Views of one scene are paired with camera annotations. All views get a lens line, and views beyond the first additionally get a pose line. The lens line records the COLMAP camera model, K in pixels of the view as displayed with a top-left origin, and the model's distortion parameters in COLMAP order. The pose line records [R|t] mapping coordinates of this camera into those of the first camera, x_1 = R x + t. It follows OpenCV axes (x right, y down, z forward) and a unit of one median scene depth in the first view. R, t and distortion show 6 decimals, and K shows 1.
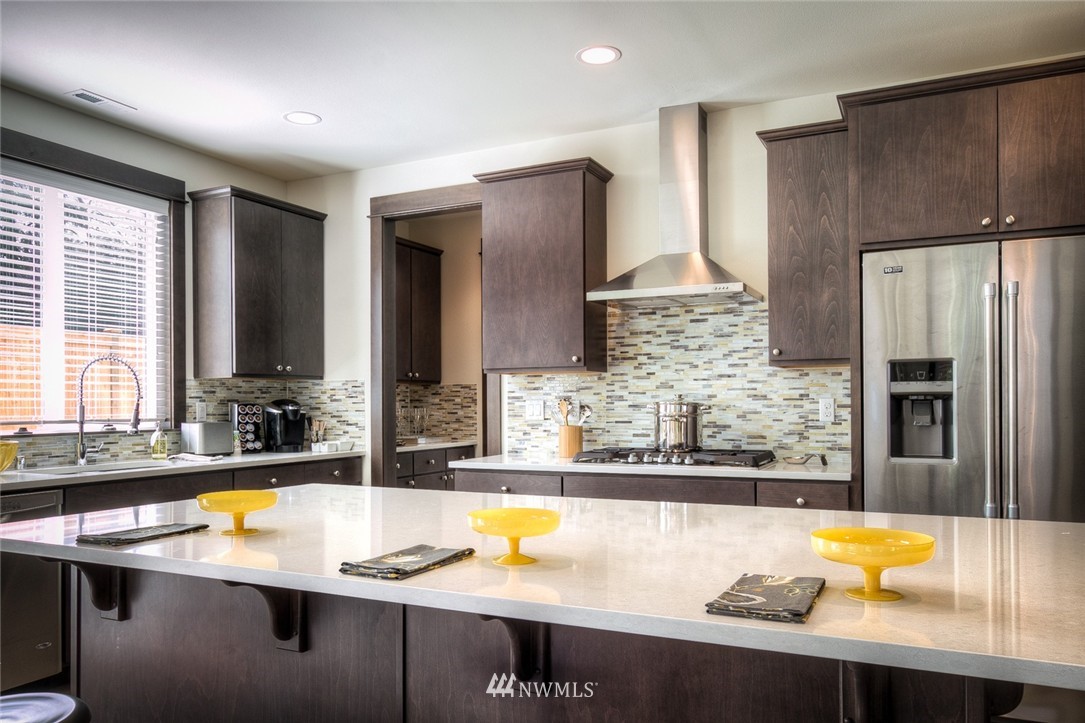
lens RADIAL K [[810.4, 0, 543.0], [0, 810.4, 362.9], [0, 0, 1]] dist [-0.005008, -0.000334]
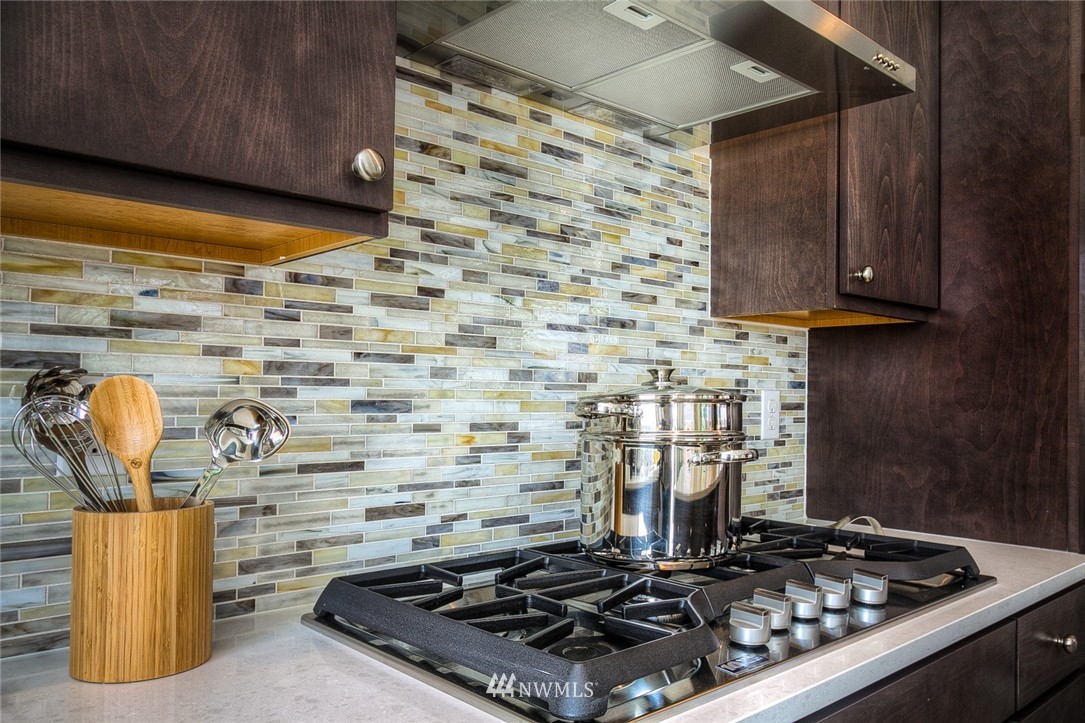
lens RADIAL K [[810.4, 0, 544.5], [0, 810.4, 366.9], [0, 0, 1]] dist [-0.005008, -0.000334]
pose [[0.345704, 0.034541, 0.937708, -0.122721], [-0.069184, 0.997541, -0.011239, 0.040686], [-0.935790, -0.060989, 0.347243, 0.873449]]
